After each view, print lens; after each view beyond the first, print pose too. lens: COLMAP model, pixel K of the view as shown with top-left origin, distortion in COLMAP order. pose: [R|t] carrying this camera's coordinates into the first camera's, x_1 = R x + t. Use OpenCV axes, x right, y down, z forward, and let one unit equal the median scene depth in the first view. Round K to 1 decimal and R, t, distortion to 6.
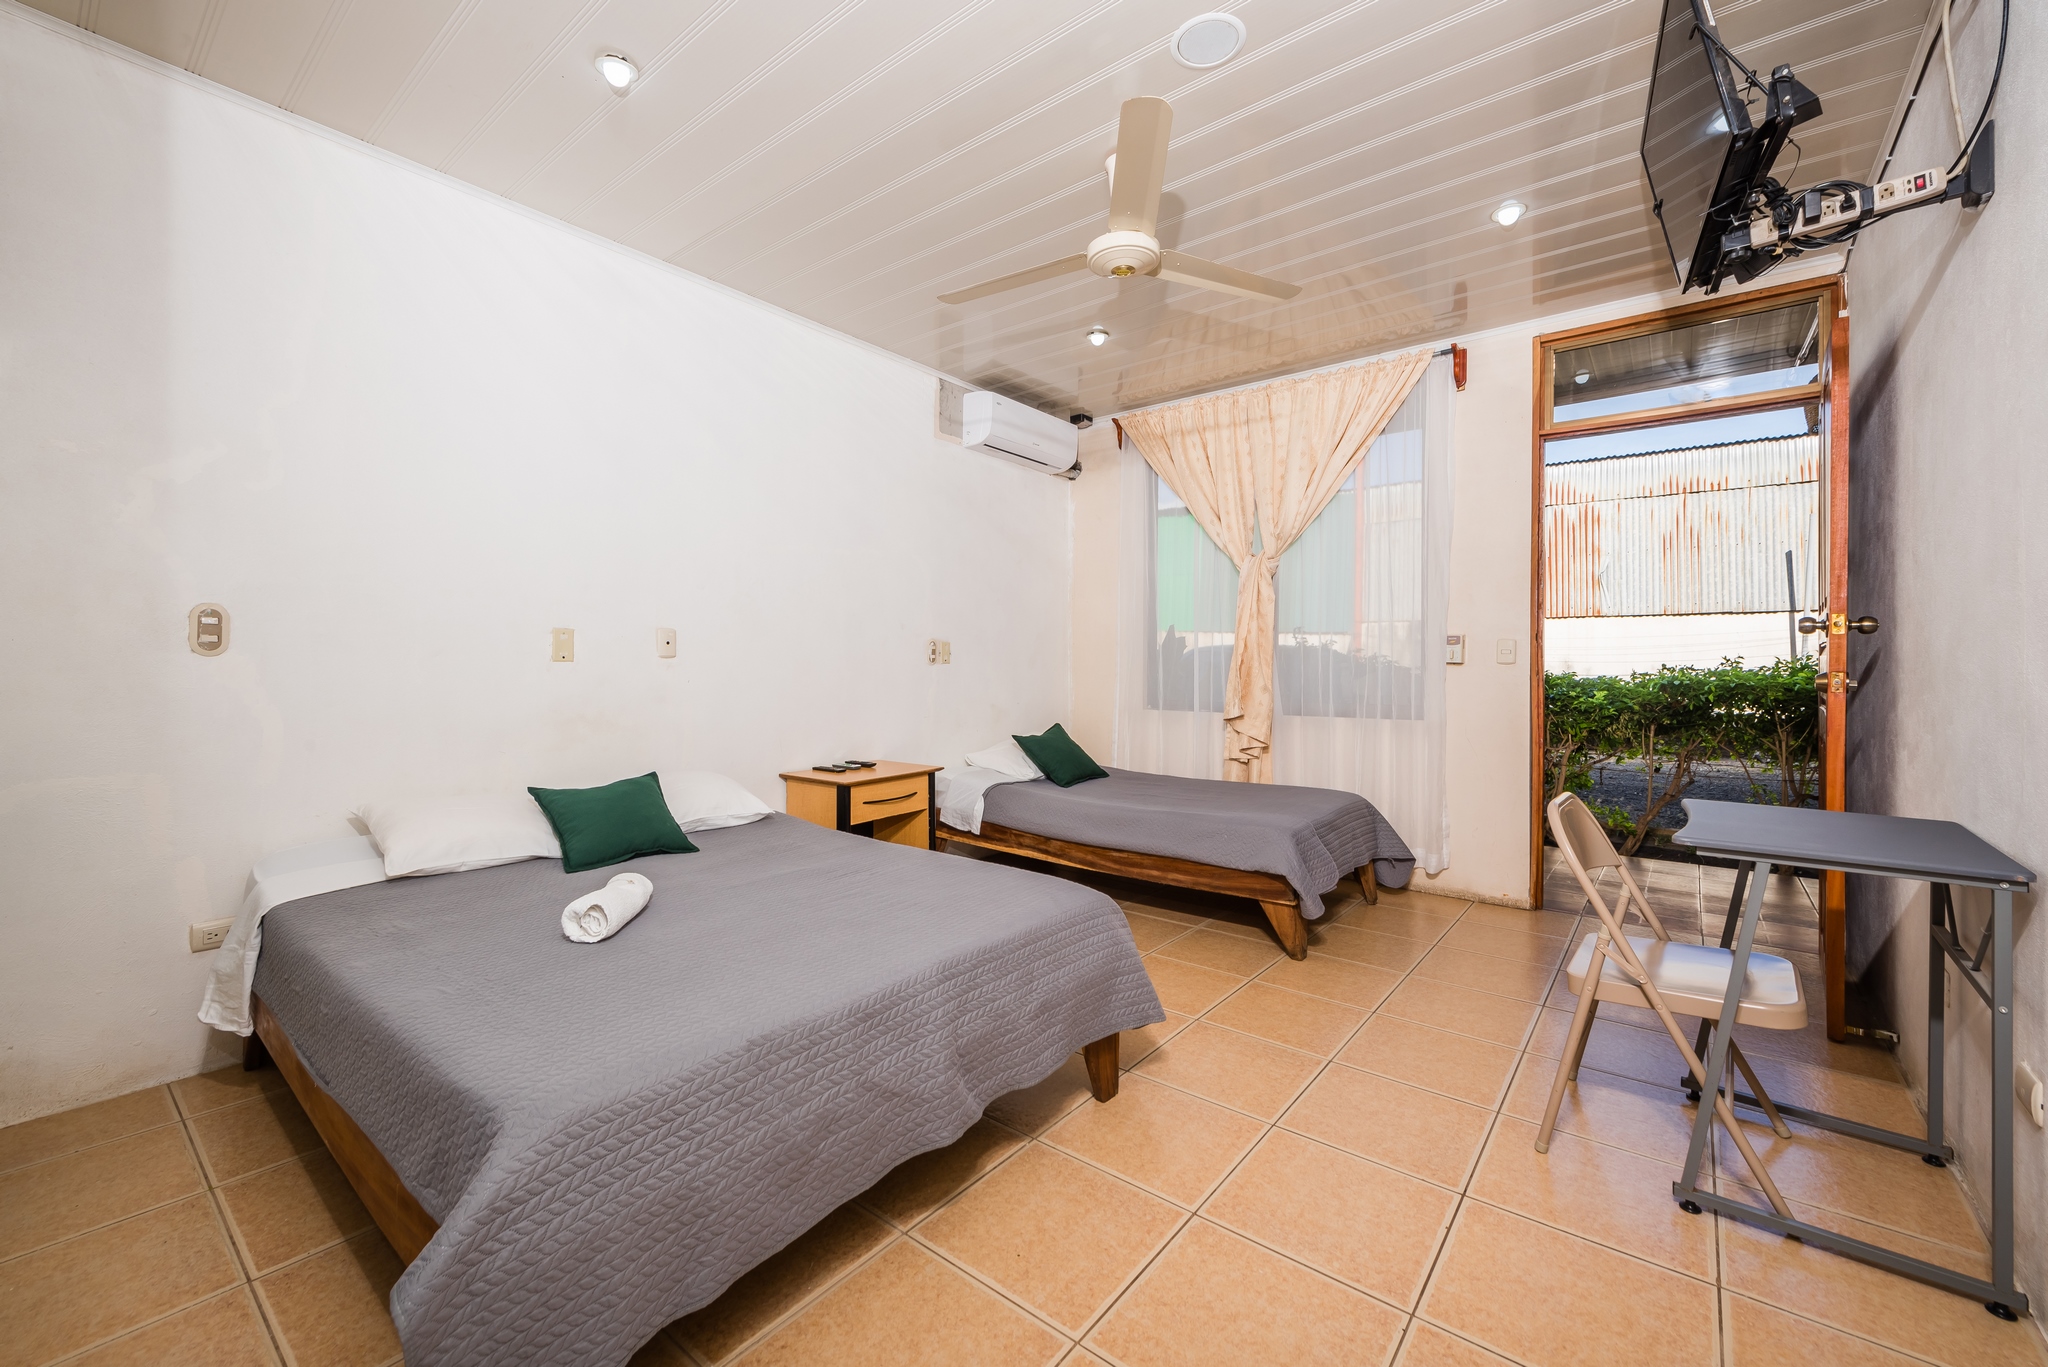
lens RADIAL K [[820.3, 0, 1024.1], [0, 820.3, 676.3], [0, 0, 1]] dist [0.001610, 0.000154]
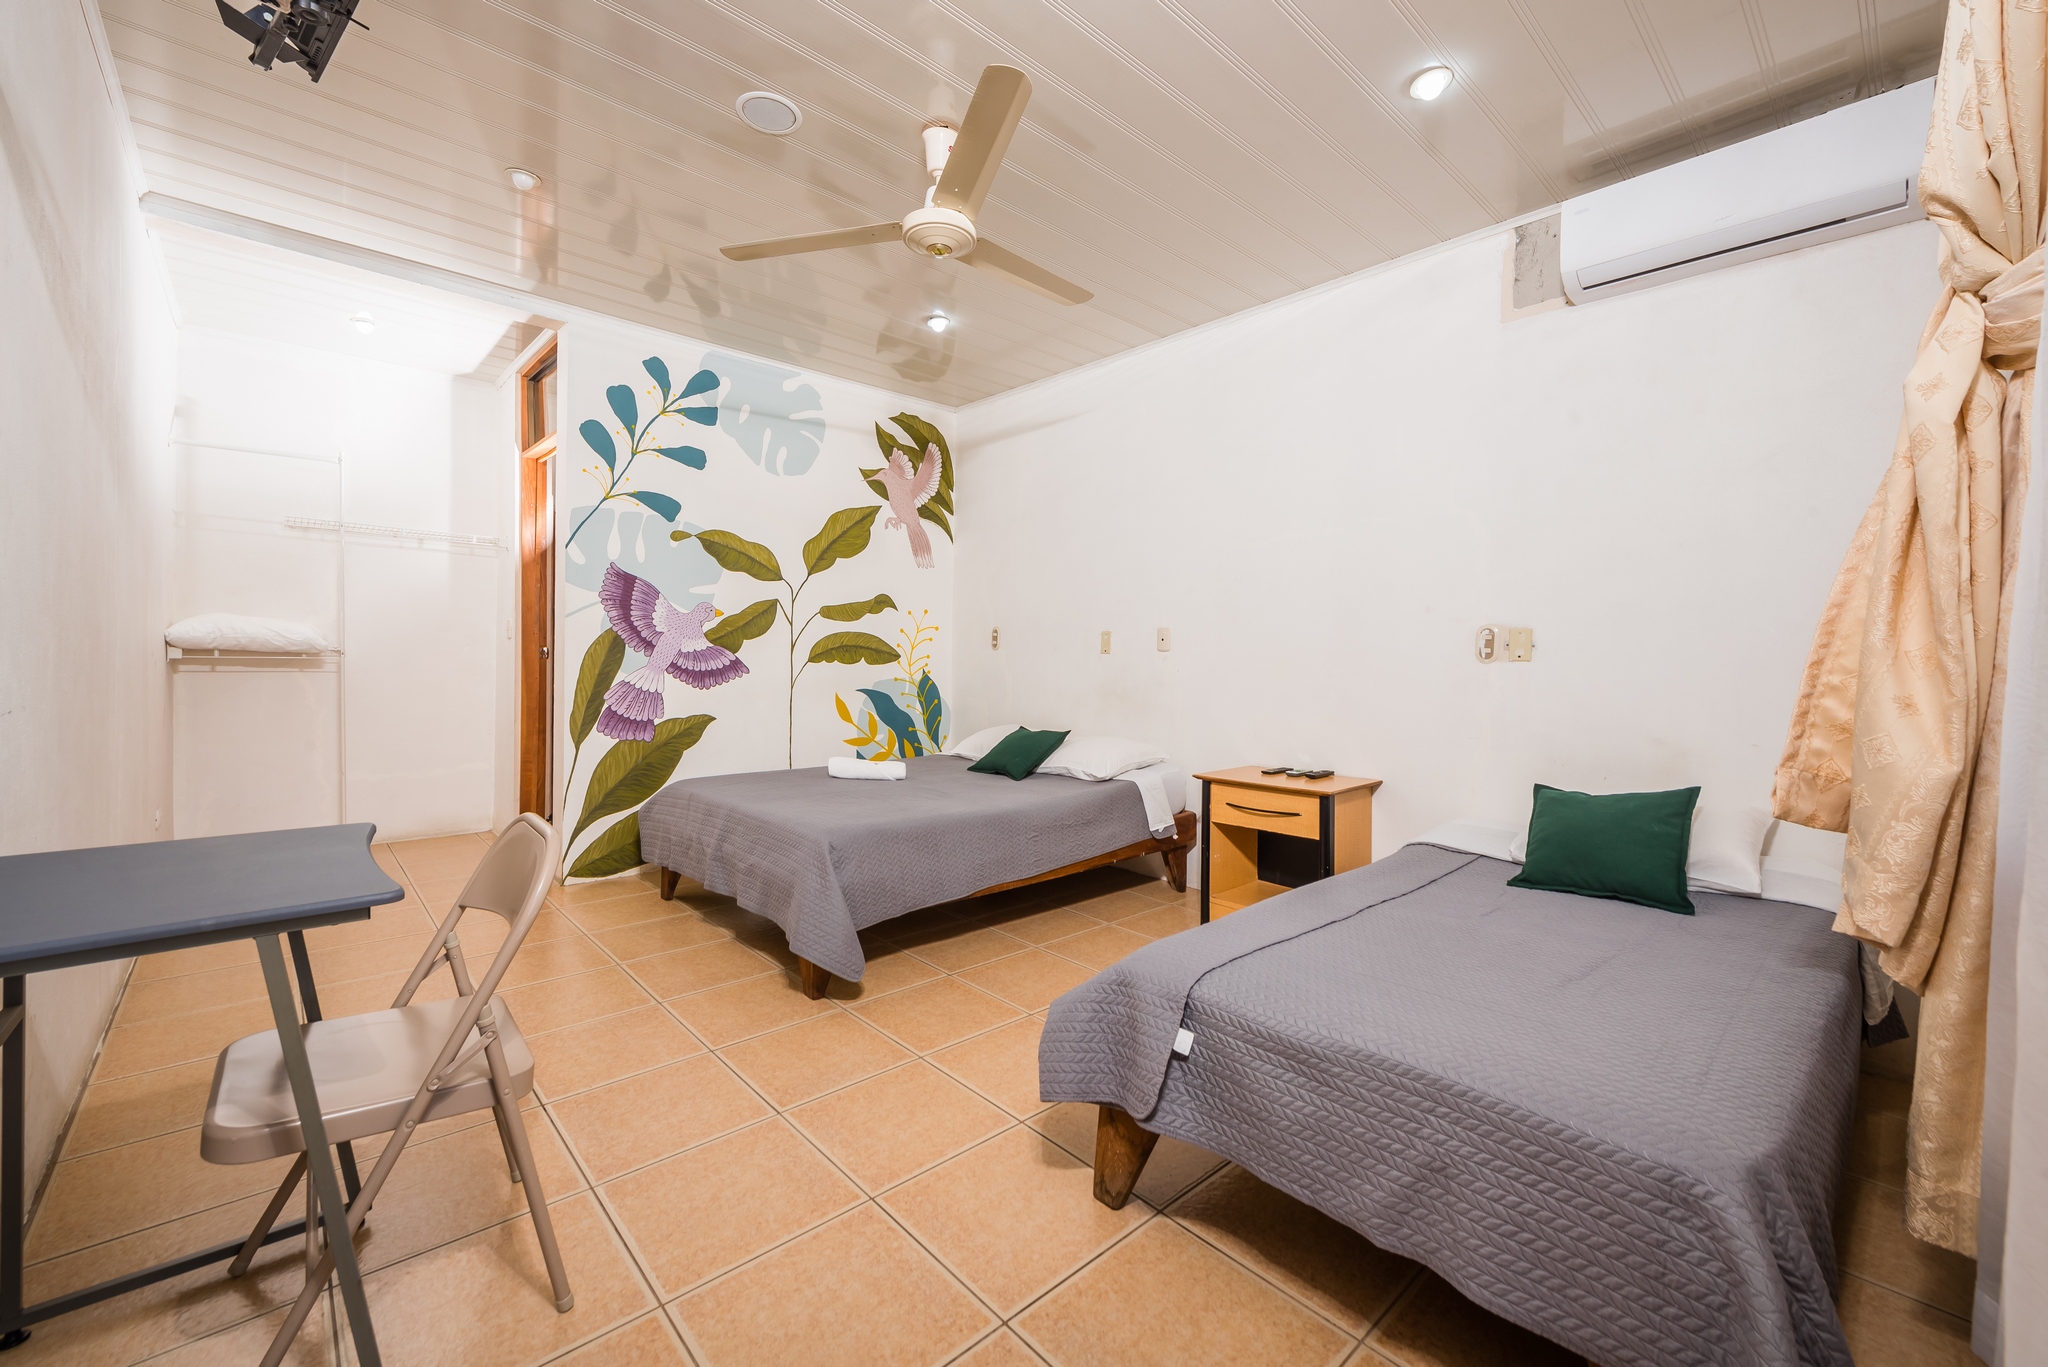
lens RADIAL K [[820.3, 0, 1014.1], [0, 820.3, 671.1], [0, 0, 1]] dist [0.001610, 0.000154]
pose [[-0.156841, 0.024985, -0.987308, 0.624720], [-0.024141, 0.999284, 0.029123, -0.017614], [0.987329, 0.028402, -0.156126, 0.725040]]
